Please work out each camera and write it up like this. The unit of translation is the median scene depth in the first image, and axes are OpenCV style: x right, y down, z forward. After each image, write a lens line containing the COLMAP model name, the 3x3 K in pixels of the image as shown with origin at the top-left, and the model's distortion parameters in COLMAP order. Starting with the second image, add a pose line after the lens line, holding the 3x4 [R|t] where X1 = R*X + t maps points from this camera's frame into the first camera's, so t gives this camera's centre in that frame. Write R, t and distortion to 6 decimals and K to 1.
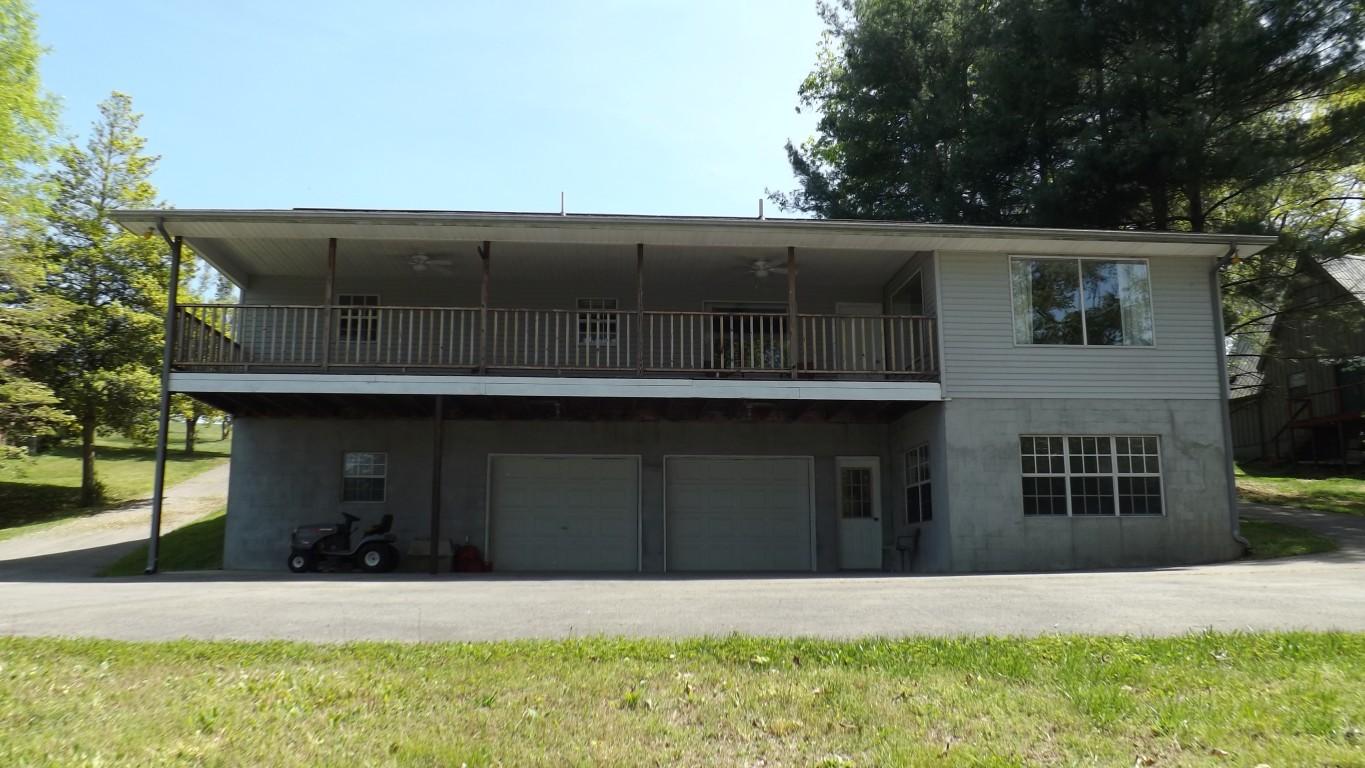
lens RADIAL K [[975.5, 0, 681.6], [0, 975.5, 380.4], [0, 0, 1]] dist [-0.060553, 0.013576]
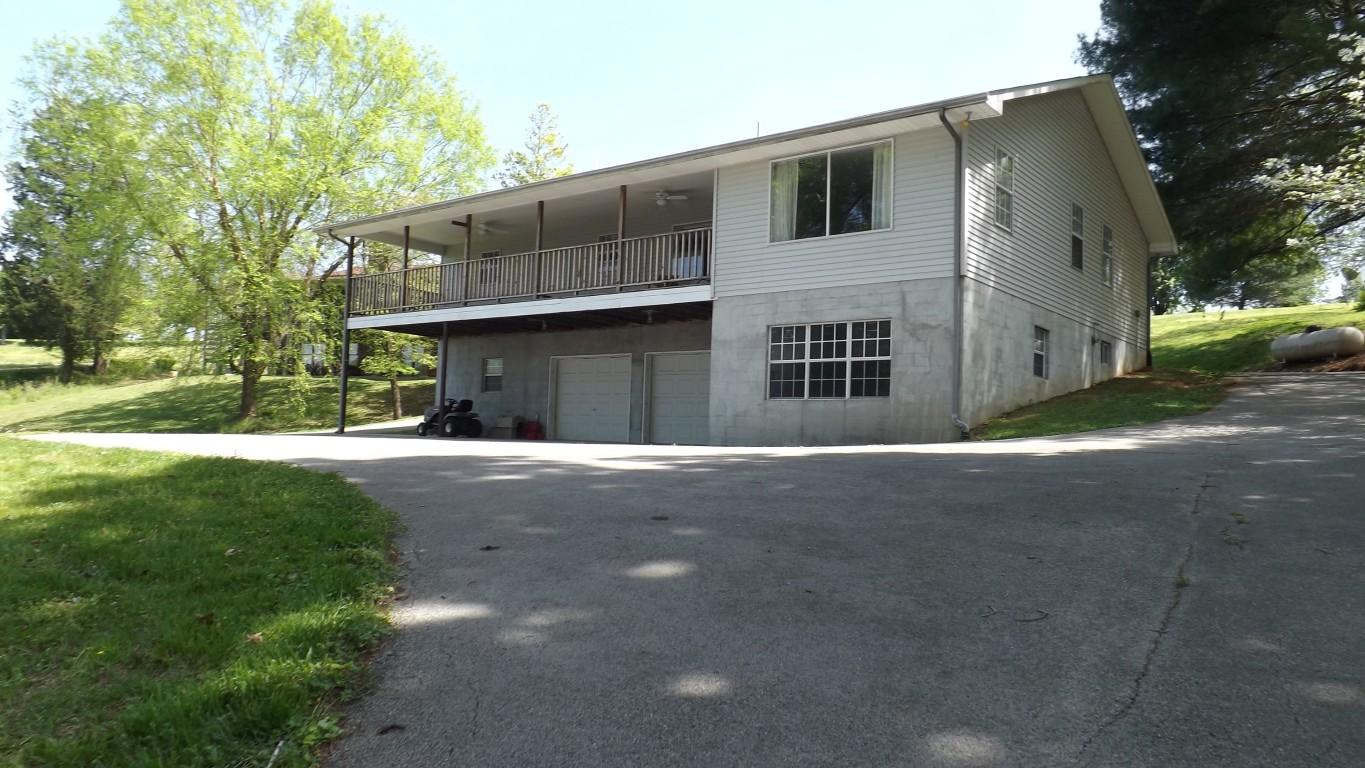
lens RADIAL K [[975.5, 0, 679.3], [0, 975.5, 391.4], [0, 0, 1]] dist [-0.060553, 0.013576]
pose [[0.740573, -0.011799, -0.671873, 1.016751], [0.100692, 0.990506, 0.093594, 0.015577], [0.664389, -0.136965, 0.734729, 0.101355]]
